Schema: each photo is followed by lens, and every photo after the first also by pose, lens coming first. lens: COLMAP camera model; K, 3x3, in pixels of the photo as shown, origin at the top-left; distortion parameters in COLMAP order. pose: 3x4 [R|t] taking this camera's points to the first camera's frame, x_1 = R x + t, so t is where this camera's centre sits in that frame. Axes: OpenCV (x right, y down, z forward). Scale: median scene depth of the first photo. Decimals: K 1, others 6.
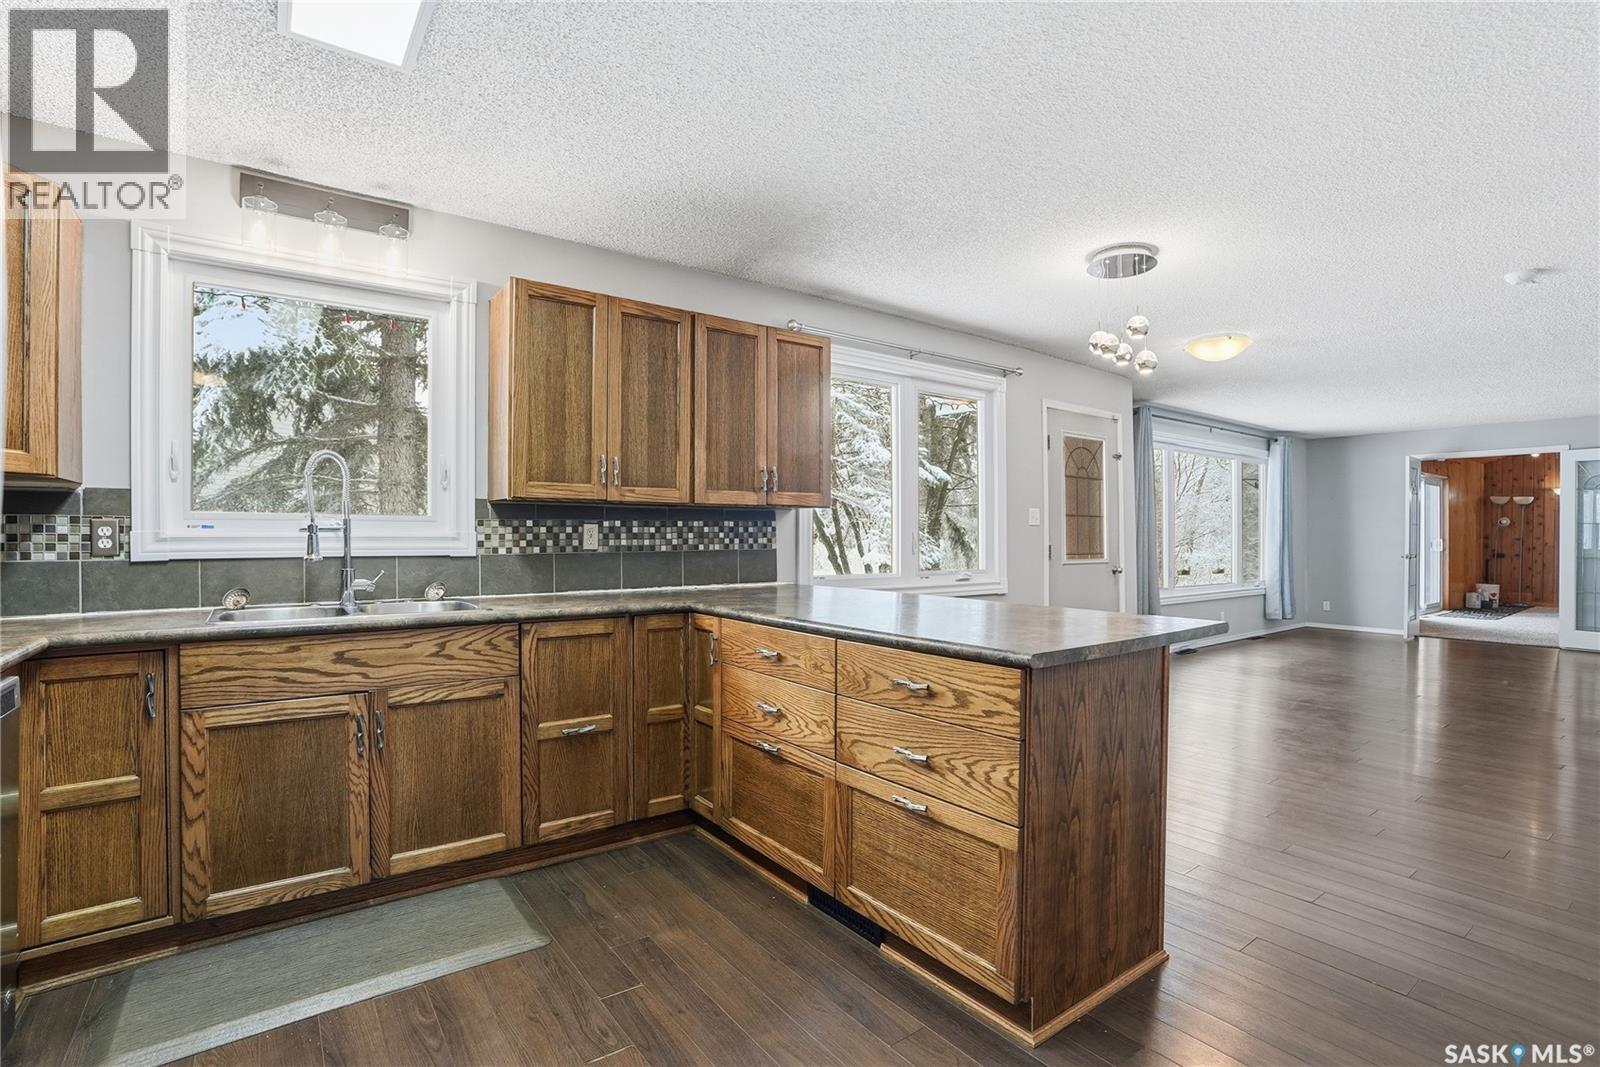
lens RADIAL K [[761.2, 0, 800.0], [0, 761.2, 533.5], [0, 0, 1]] dist [-0.070078, 0.027520]
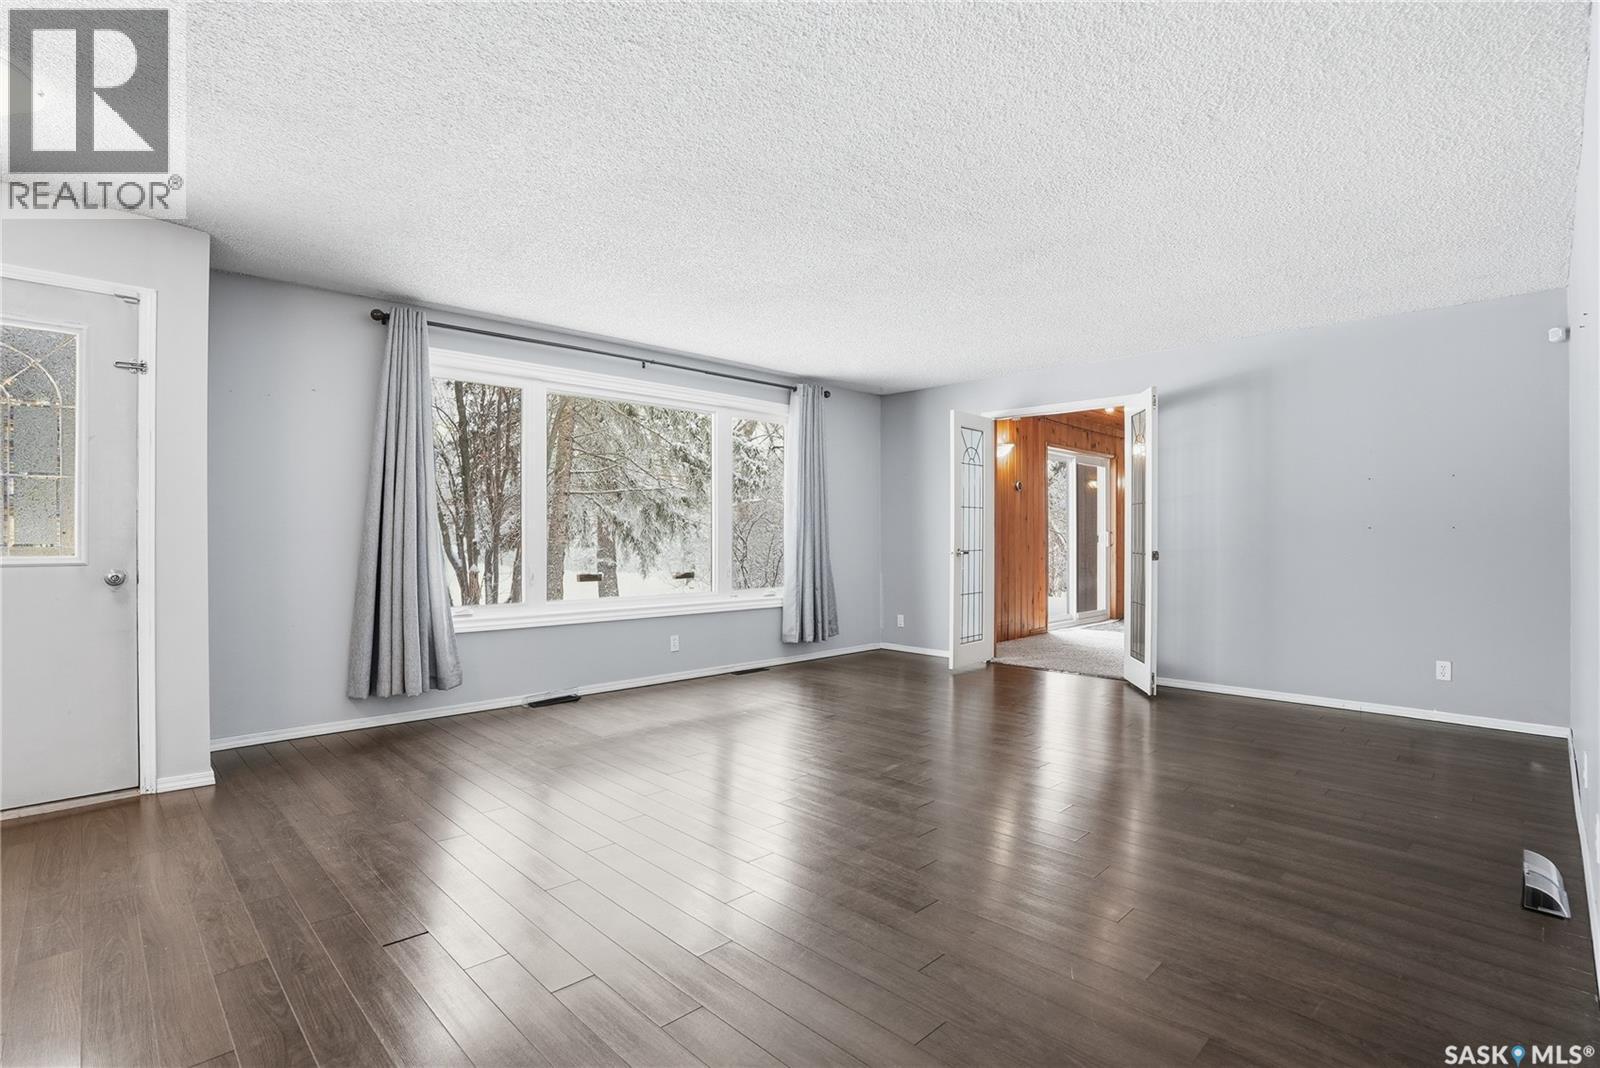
lens RADIAL K [[761.2, 0, 800.0], [0, 761.2, 534.0], [0, 0, 1]] dist [-0.070078, 0.027520]
pose [[0.992161, 0.002784, 0.124936, 1.725381], [-0.003314, 0.999986, 0.004031, 0.027758], [-0.124923, -0.004413, 0.992157, 0.878049]]
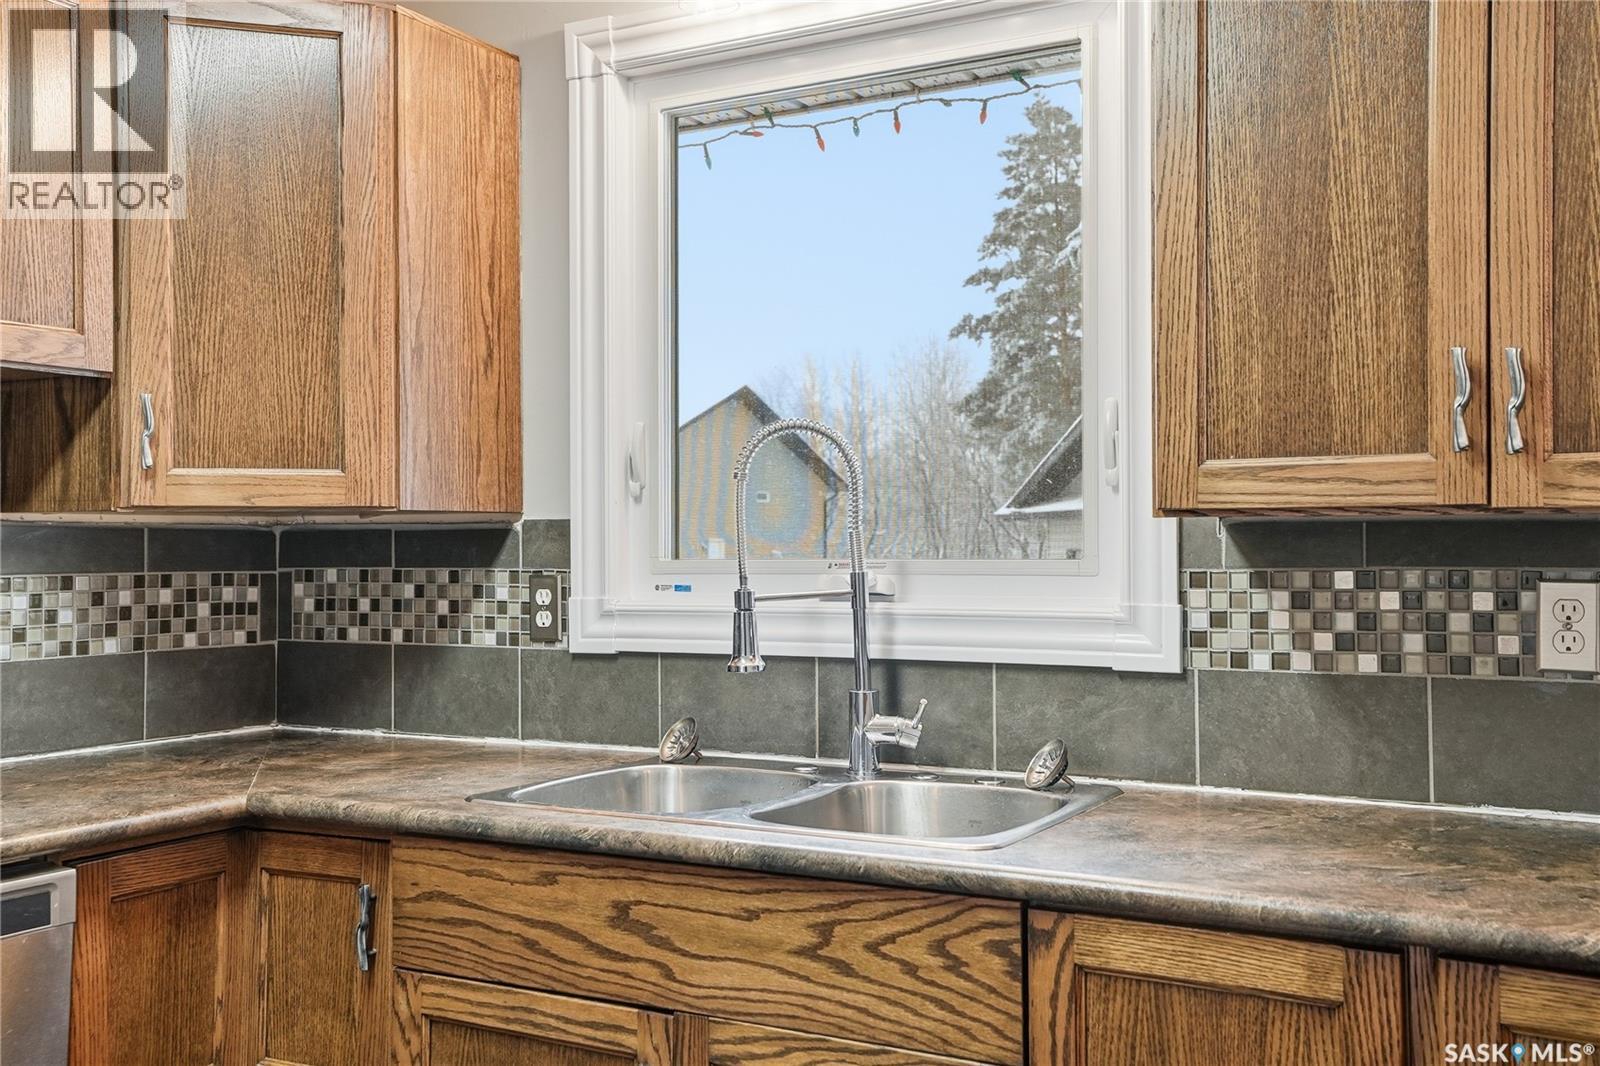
lens RADIAL K [[1570.0, 0, 800.9], [0, 1570.0, 519.5], [0, 0, 1]] dist [0.067355, 0.005554]
pose [[0.407951, -0.019119, -0.912803, 0.192201], [0.006676, 0.999816, -0.017957, -0.032616], [0.912979, 0.001231, 0.408004, 0.565574]]
